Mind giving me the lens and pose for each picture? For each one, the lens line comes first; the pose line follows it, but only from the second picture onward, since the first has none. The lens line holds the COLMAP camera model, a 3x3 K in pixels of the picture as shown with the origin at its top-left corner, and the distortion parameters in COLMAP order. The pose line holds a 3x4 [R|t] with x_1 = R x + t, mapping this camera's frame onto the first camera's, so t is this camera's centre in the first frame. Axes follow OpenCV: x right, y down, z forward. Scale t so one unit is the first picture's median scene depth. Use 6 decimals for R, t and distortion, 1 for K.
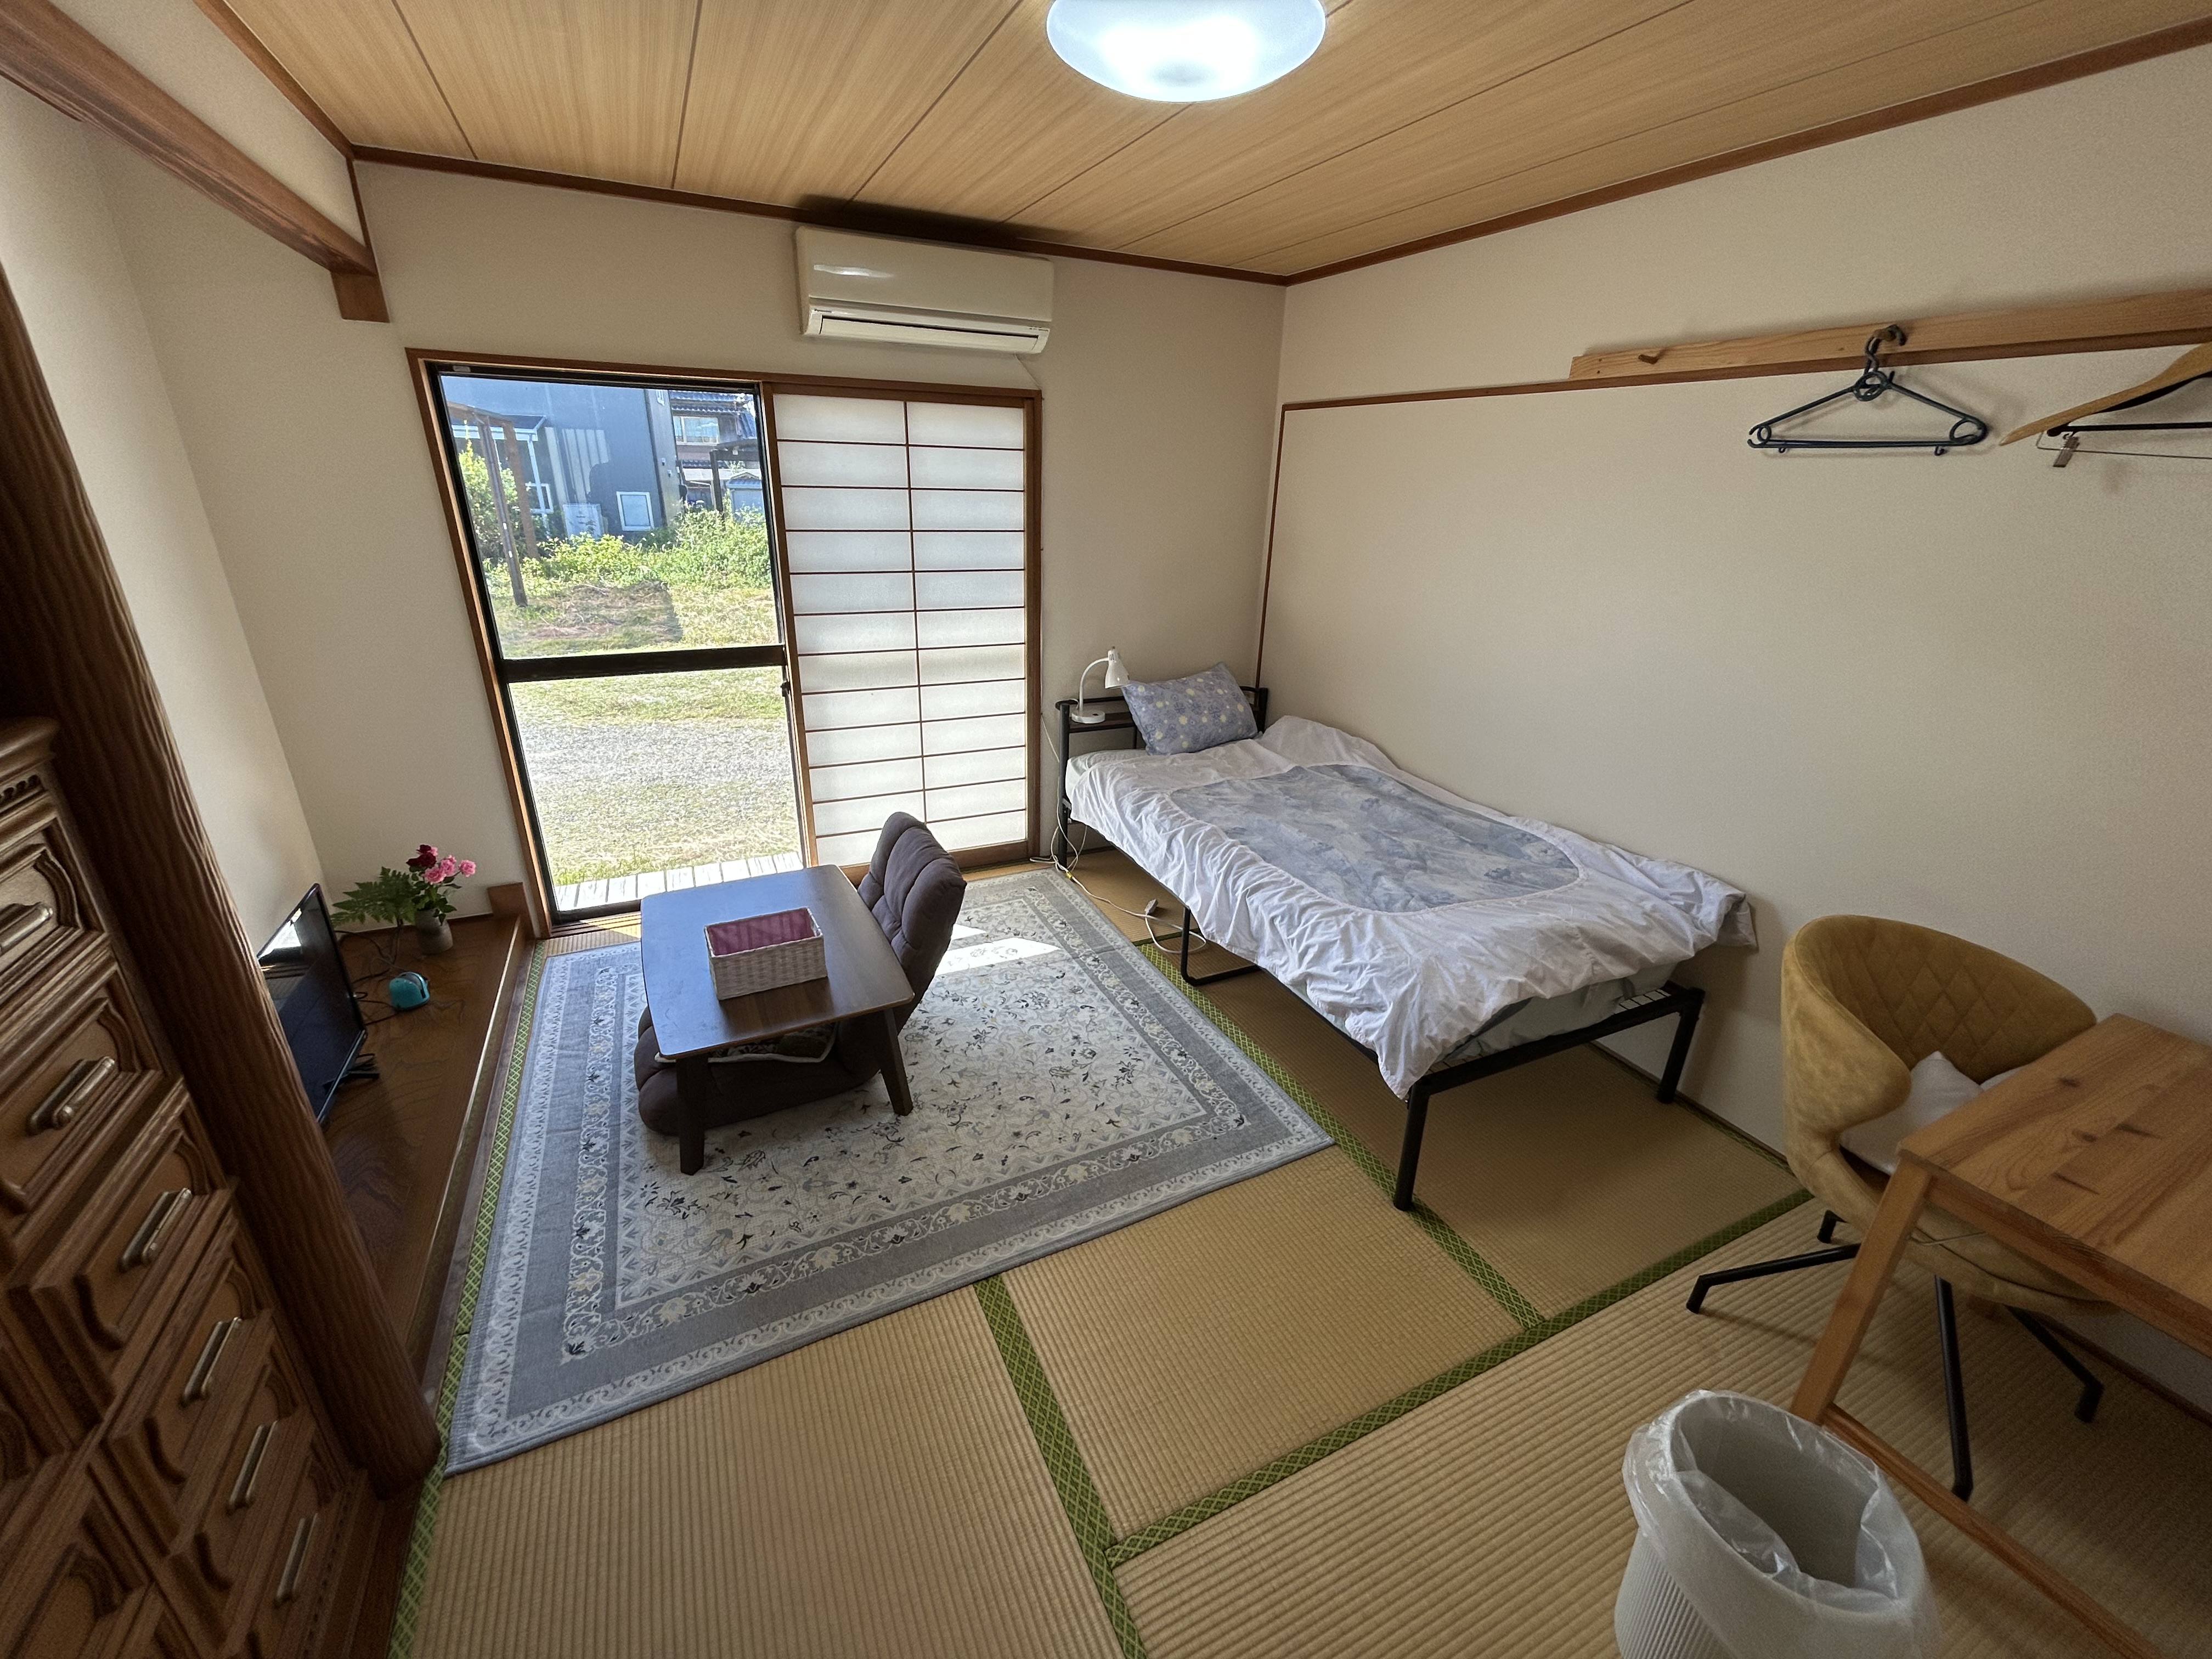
lens RADIAL K [[894.3, 0, 1104.3], [0, 894.3, 816.4], [0, 0, 1]] dist [-0.000999, -0.000137]
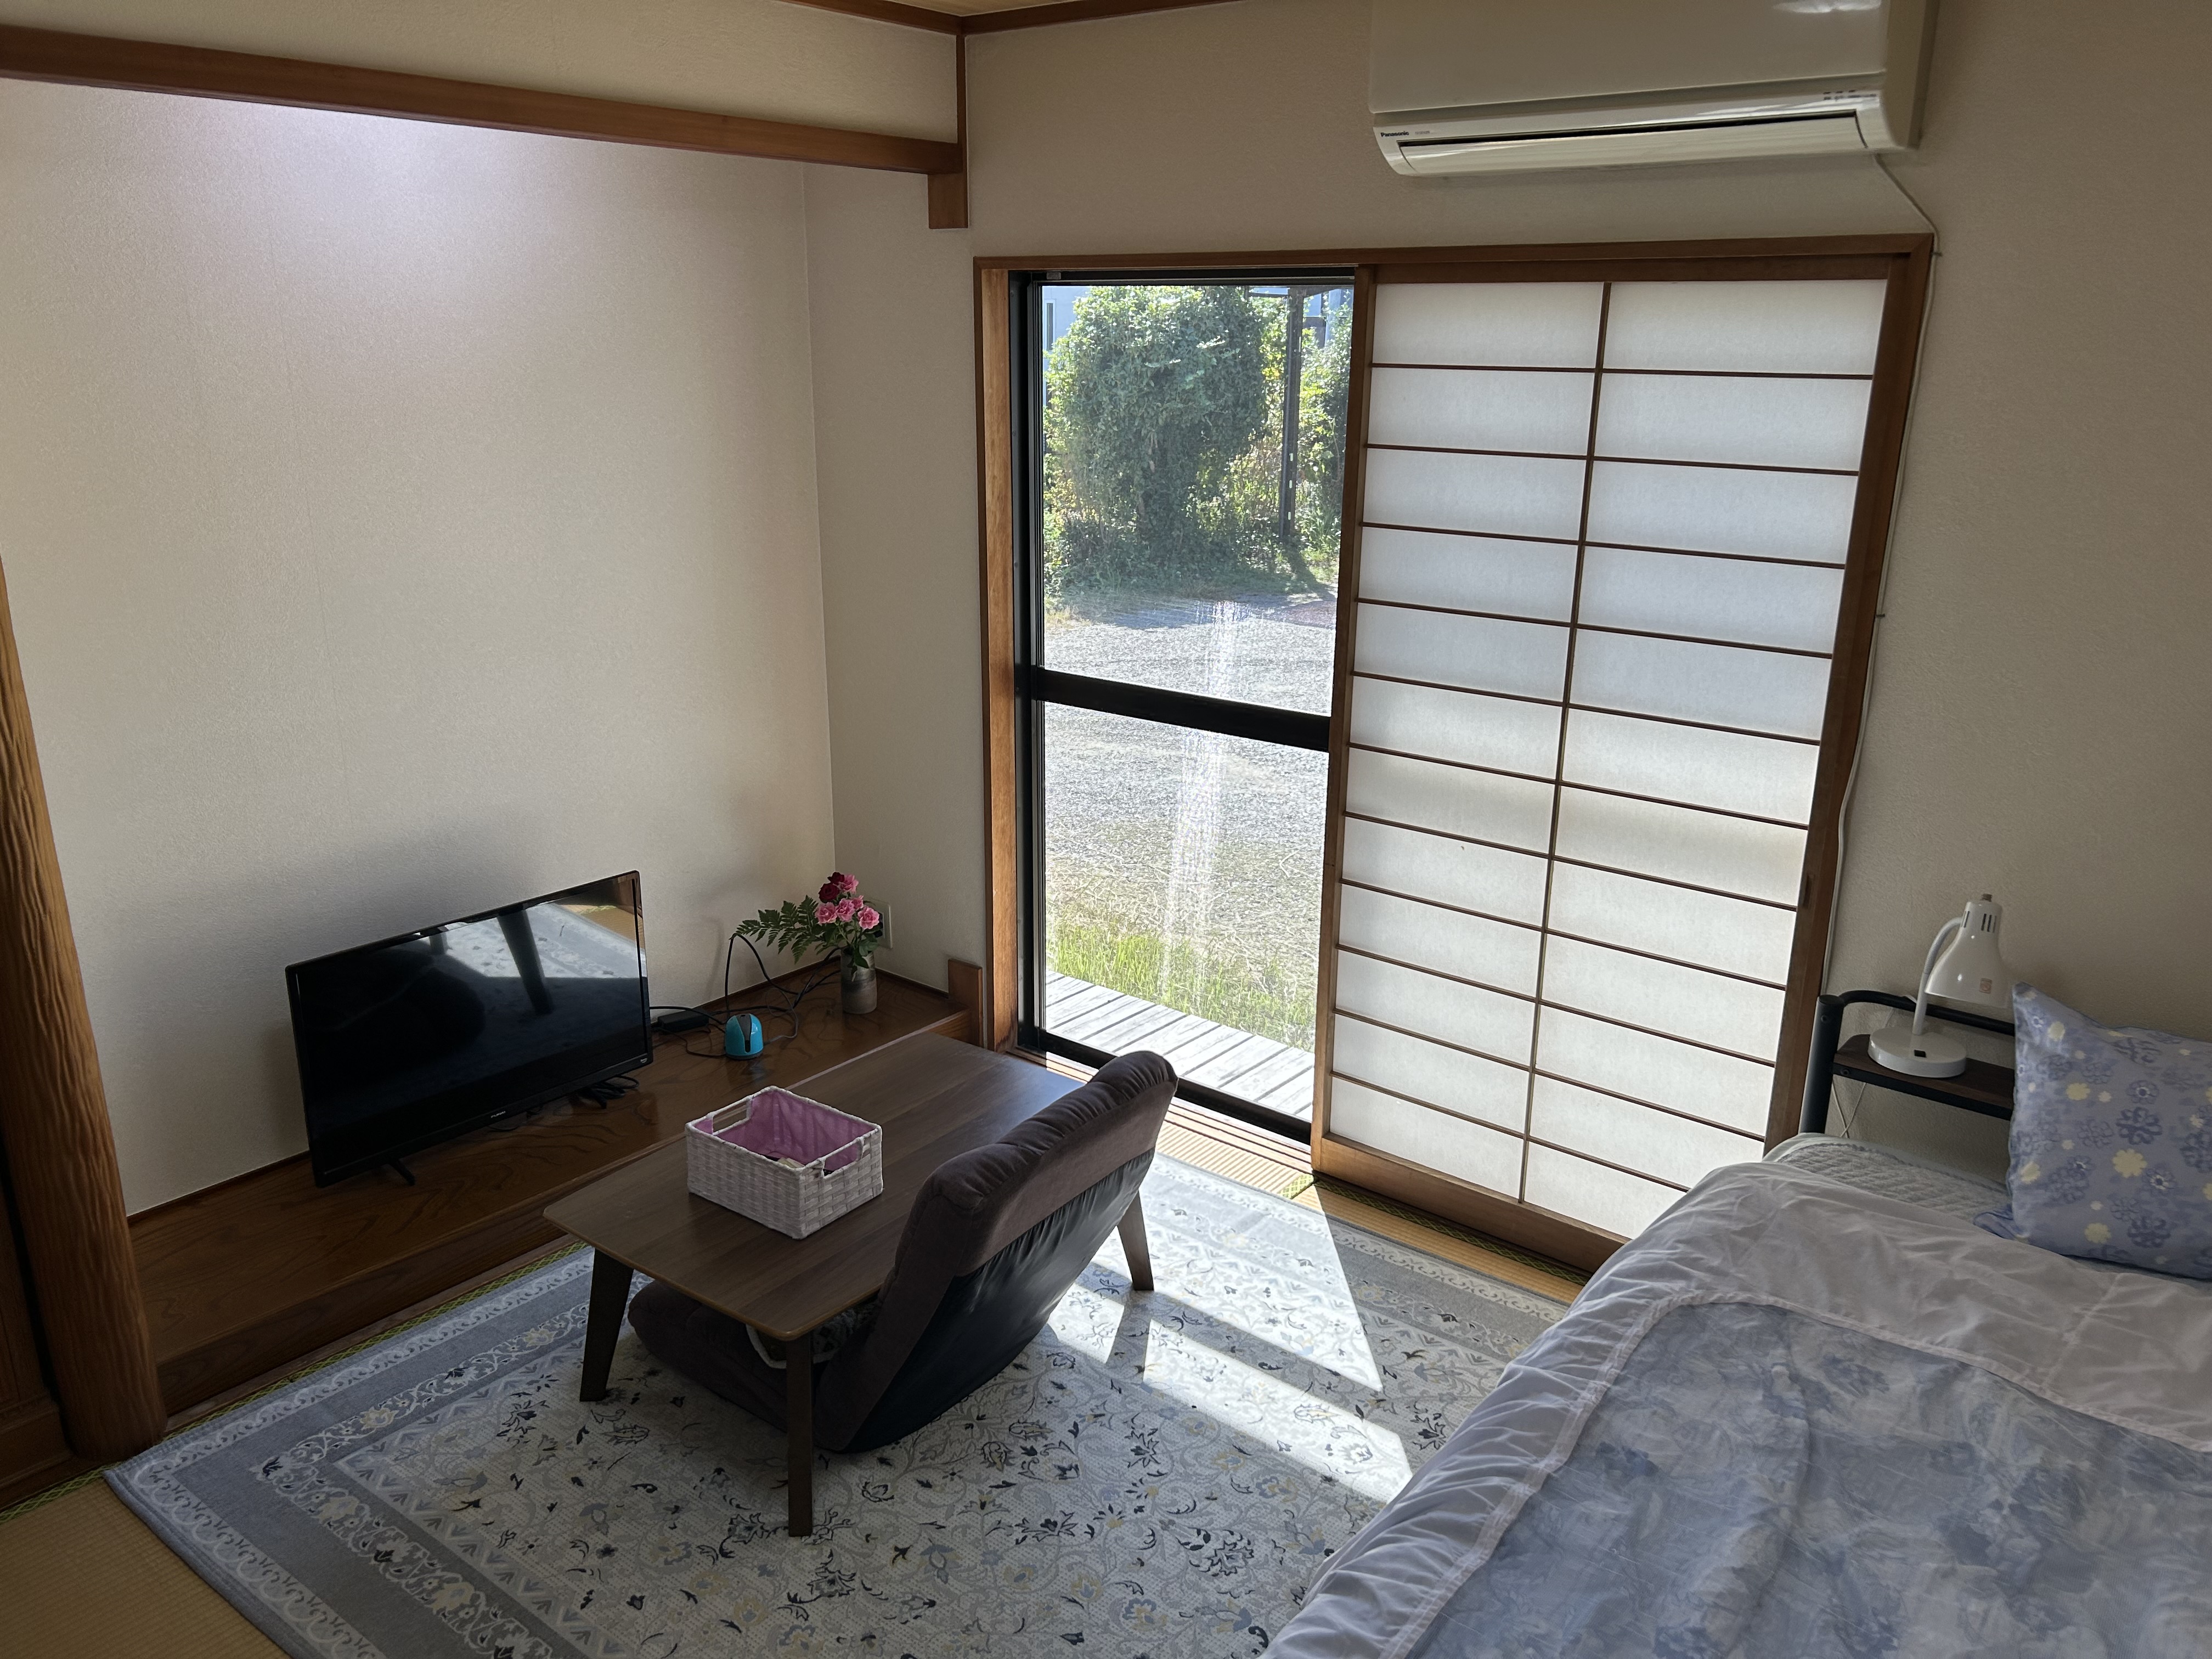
lens RADIAL K [[1660.4, 0, 1106.0], [0, 1660.4, 829.5], [0, 0, 1]] dist [0.023208, -0.004364]
pose [[0.433190, 0.241949, -0.868221, 0.494673], [-0.319710, 0.941904, 0.102966, -0.190623], [0.842693, 0.232975, 0.485377, 0.401460]]
